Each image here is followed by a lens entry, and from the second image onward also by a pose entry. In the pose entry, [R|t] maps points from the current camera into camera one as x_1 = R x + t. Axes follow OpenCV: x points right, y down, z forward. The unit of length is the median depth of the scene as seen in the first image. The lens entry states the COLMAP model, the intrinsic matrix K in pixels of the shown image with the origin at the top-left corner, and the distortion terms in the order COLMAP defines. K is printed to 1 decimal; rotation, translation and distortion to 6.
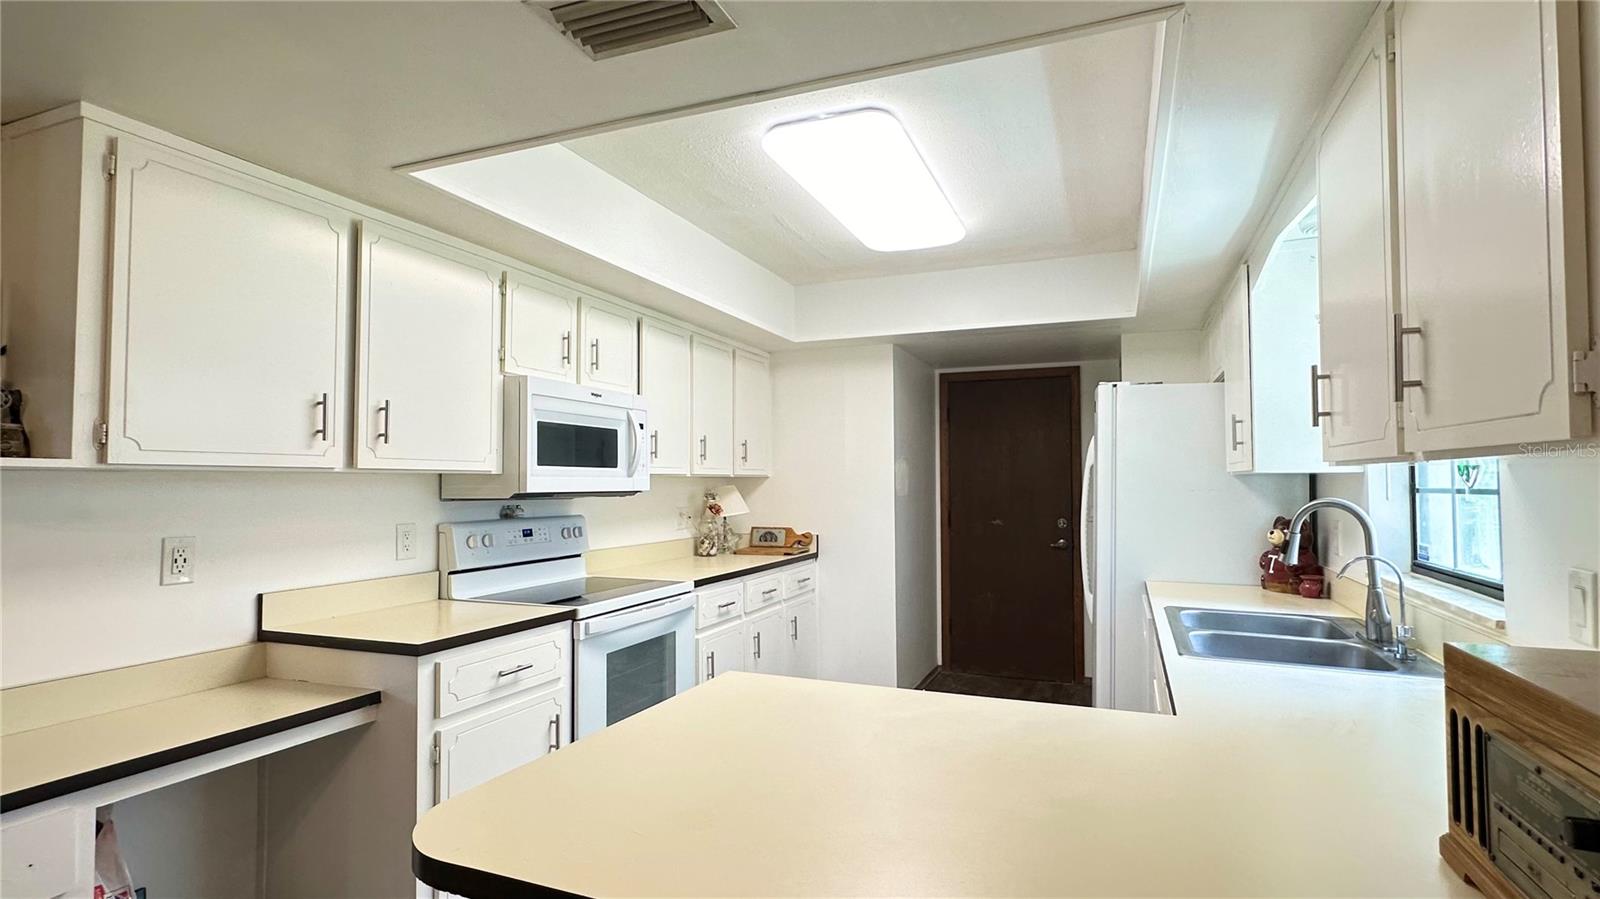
lens RADIAL K [[785.9, 0, 800.0], [0, 785.9, 449.5], [0, 0, 1]] dist [0.000917, -0.000024]
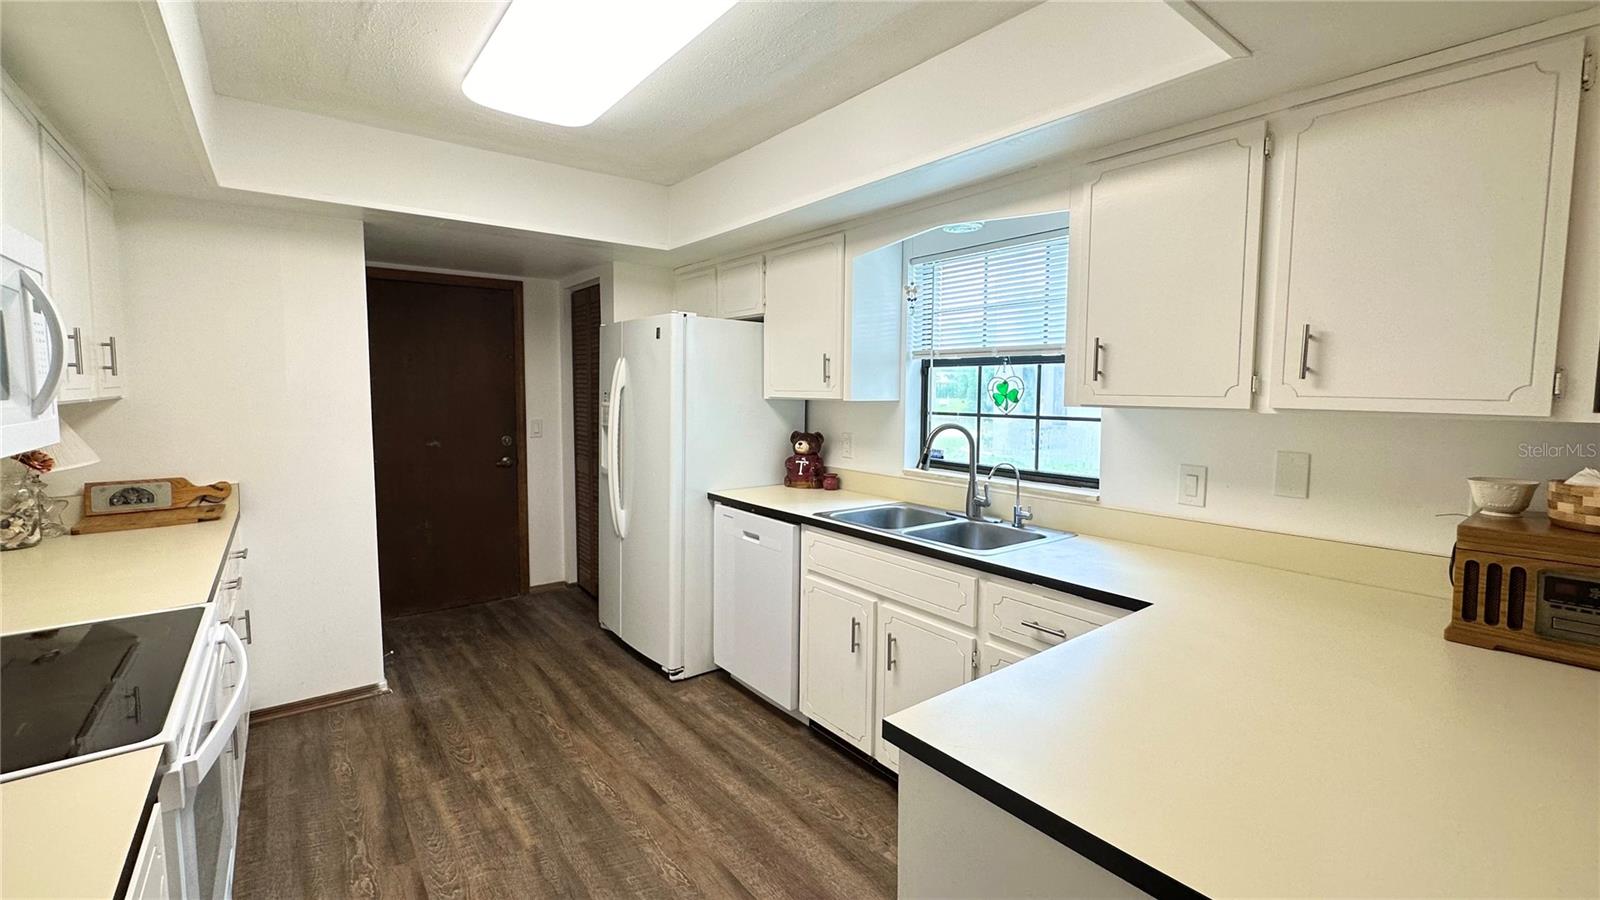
lens RADIAL K [[653.7, 0, 800.0], [0, 653.7, 450.0], [0, 0, 1]] dist [-0.000517, 0.000011]
pose [[0.492352, -0.078928, 0.866810, -0.227033], [-0.044206, 0.992327, 0.115467, -0.007111], [-0.869273, -0.095169, 0.485085, 0.306193]]
